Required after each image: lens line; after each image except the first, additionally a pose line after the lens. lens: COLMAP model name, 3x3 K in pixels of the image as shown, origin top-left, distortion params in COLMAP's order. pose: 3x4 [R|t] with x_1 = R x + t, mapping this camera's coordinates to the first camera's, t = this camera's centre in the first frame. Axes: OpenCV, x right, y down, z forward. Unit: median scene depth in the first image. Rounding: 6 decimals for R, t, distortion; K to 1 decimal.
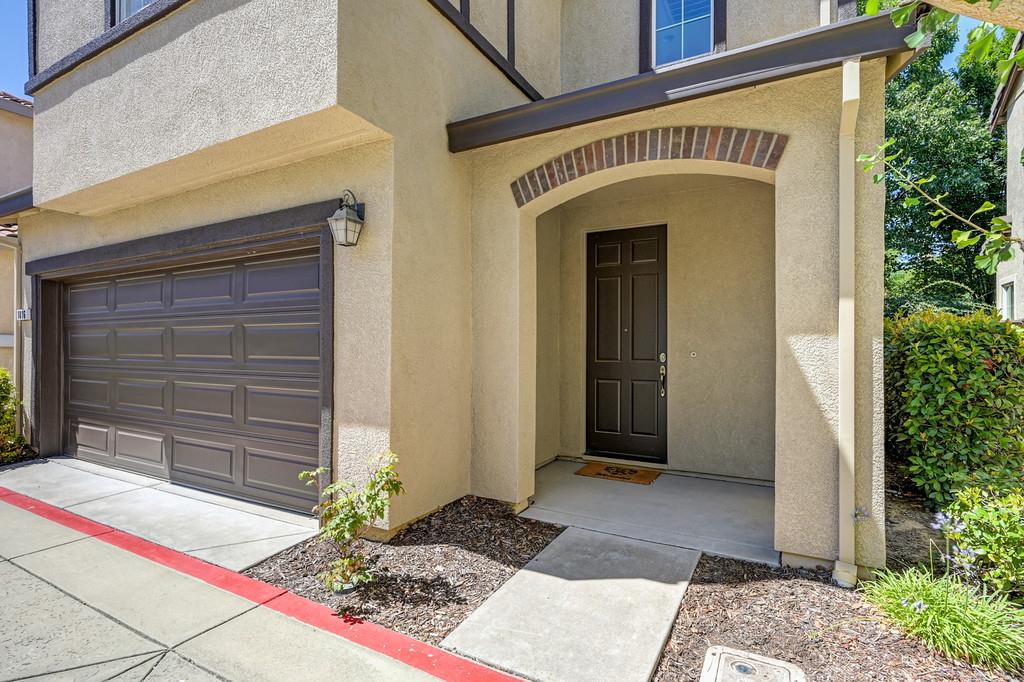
lens RADIAL K [[500.6, 0, 516.4], [0, 500.6, 344.3], [0, 0, 1]] dist [0.002678, 0.000224]
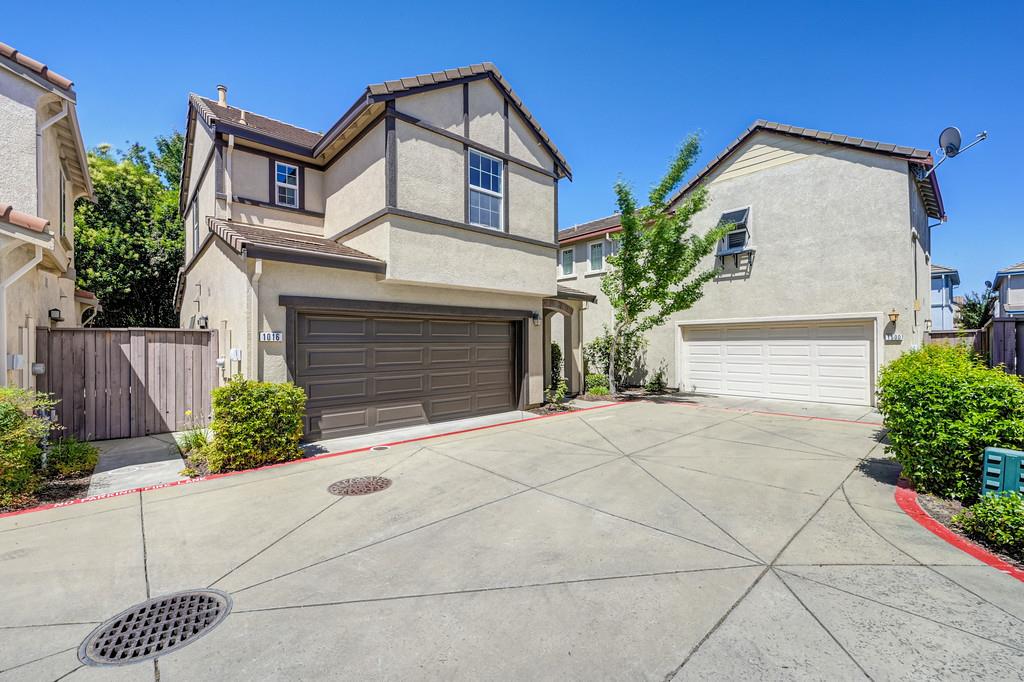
lens RADIAL K [[444.9, 0, 512.0], [0, 444.9, 341.0], [0, 0, 1]] dist [0.000652, 0.000009]
pose [[0.308559, -0.004466, 0.951195, -2.929971], [-0.003142, 0.999979, 0.005714, -0.091567], [-0.951200, -0.004752, 0.308539, 0.160707]]
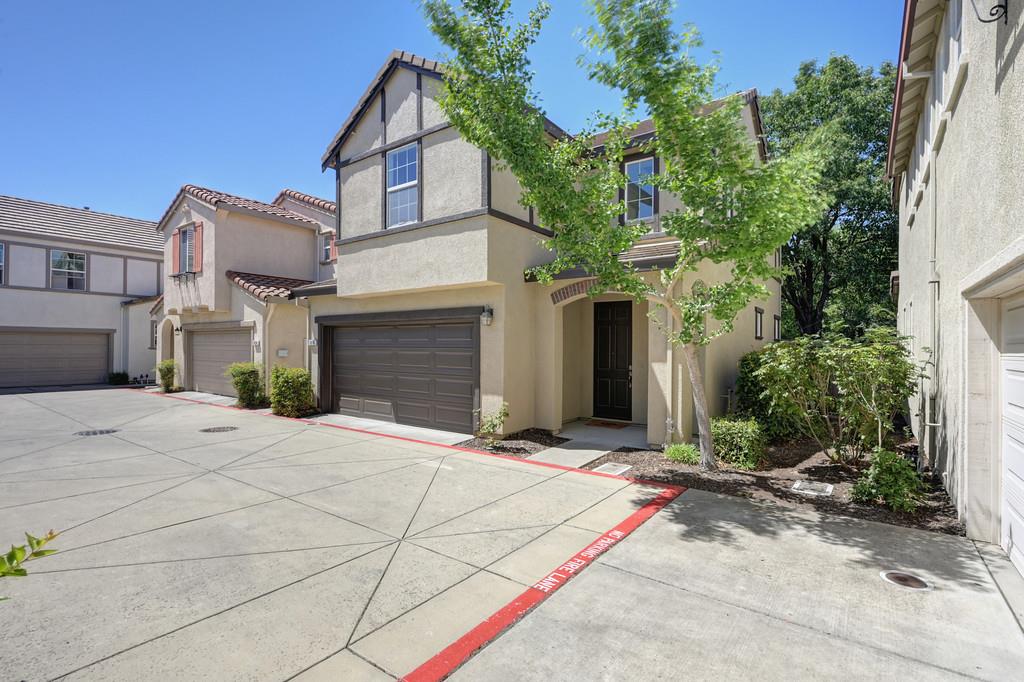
lens RADIAL K [[475.9, 0, 513.3], [0, 475.9, 347.4], [0, 0, 1]] dist [0.001518, 0.000120]
pose [[0.990277, 0.003864, -0.139054, 0.124914], [-0.002934, 0.999972, 0.006894, -0.087530], [0.139076, -0.006419, 0.990261, -1.241367]]
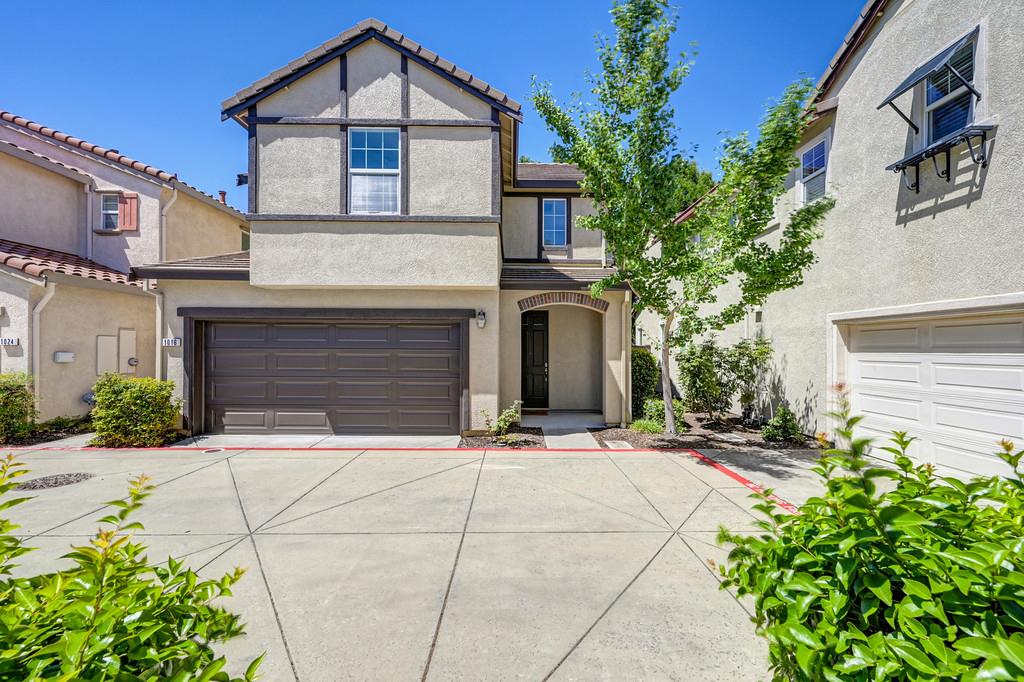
lens RADIAL K [[407.0, 0, 514.2], [0, 407.0, 345.4], [0, 0, 1]] dist [0.001190, -0.000123]
pose [[0.873635, 0.006402, 0.486539, -1.082639], [-0.006946, 0.999976, -0.000685, -0.089422], [-0.486532, -0.002781, 0.873658, -0.881292]]
